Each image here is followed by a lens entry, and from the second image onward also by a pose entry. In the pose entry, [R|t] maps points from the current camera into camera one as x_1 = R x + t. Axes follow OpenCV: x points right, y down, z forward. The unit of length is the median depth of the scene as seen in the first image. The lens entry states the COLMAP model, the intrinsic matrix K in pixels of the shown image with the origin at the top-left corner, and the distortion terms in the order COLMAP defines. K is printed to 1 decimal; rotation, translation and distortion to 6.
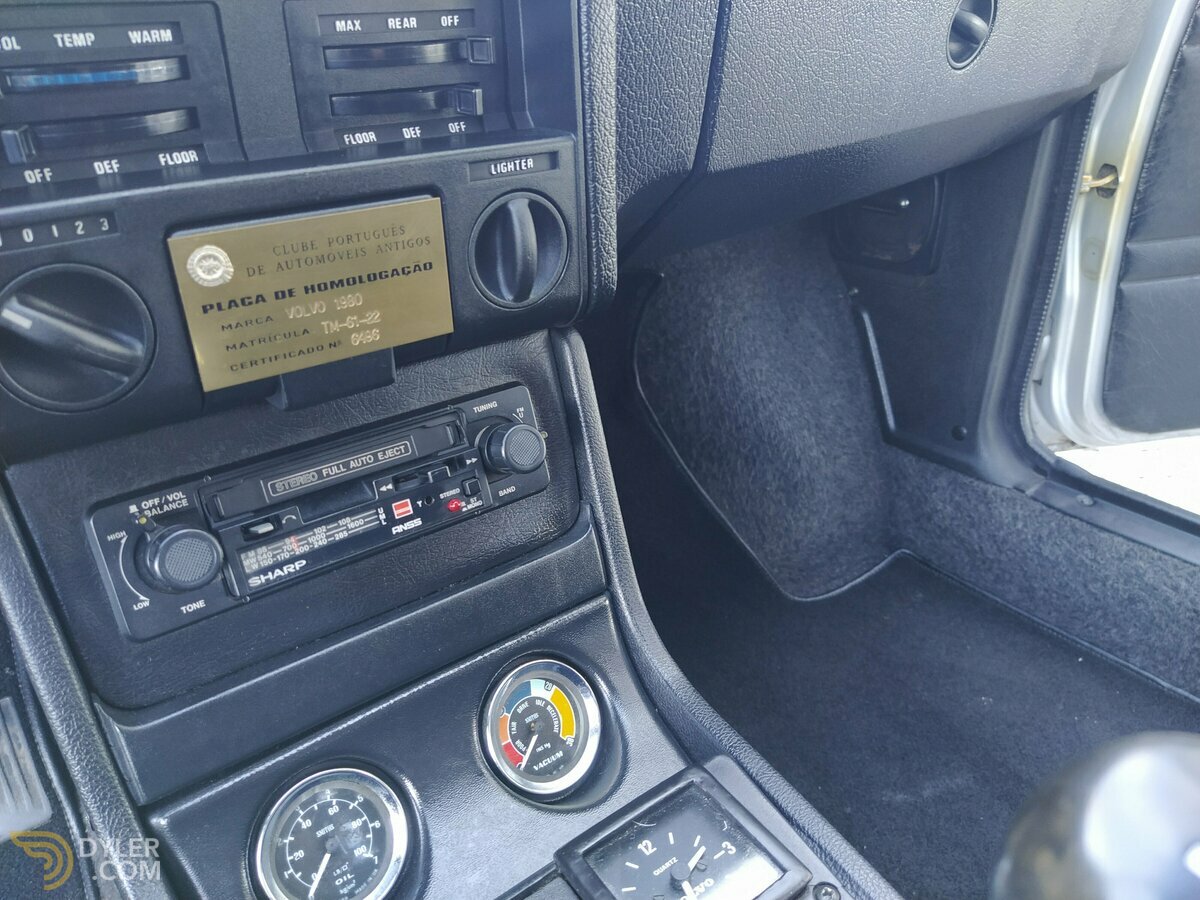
lens RADIAL K [[895.7, 0, 601.5], [0, 895.7, 448.2], [0, 0, 1]] dist [0.038168, -0.006573]
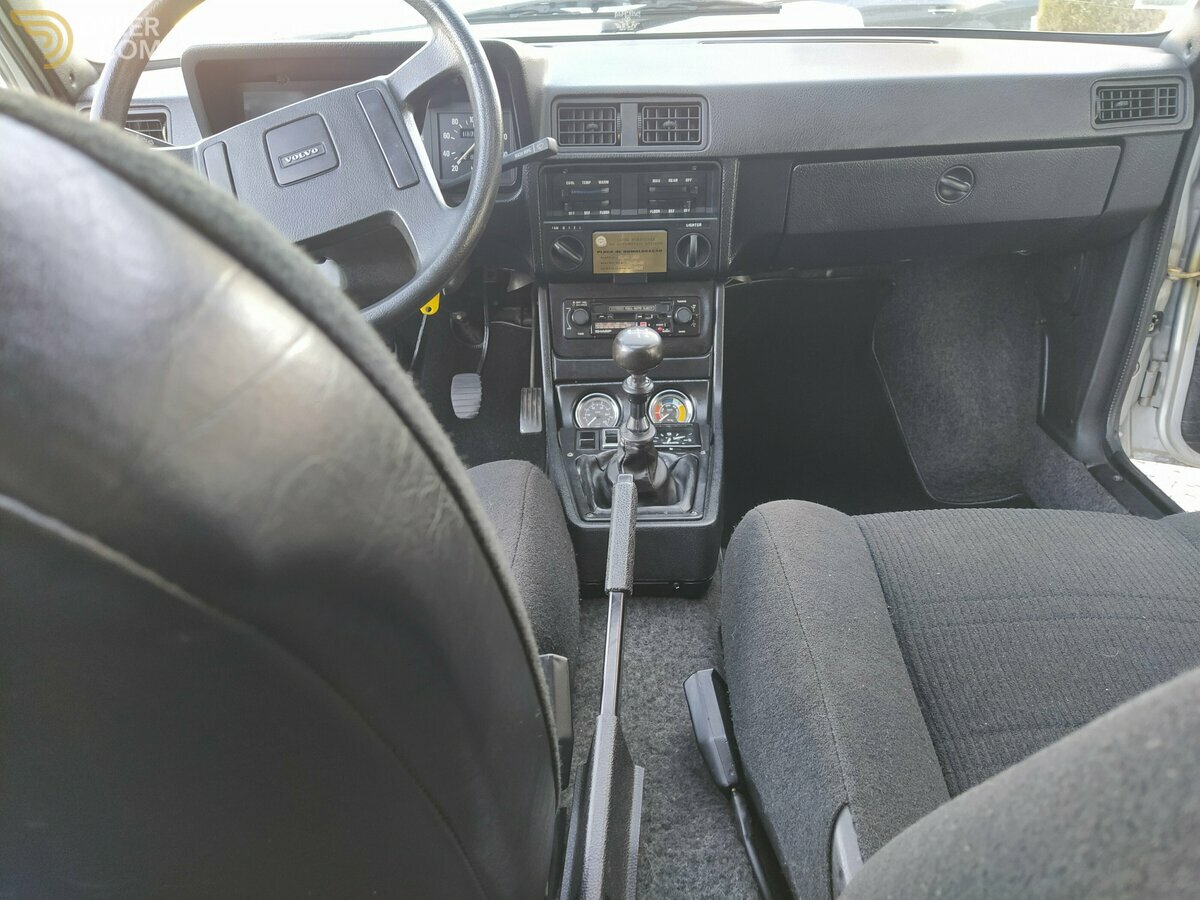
lens RADIAL K [[895.7, 0, 599.5], [0, 895.7, 451.7], [0, 0, 1]] dist [0.038168, -0.006573]
pose [[0.791497, 0.280040, -0.543240, 1.612166], [-0.269539, 0.957682, 0.100967, 0.234682], [0.548526, 0.066510, 0.833484, -1.828612]]
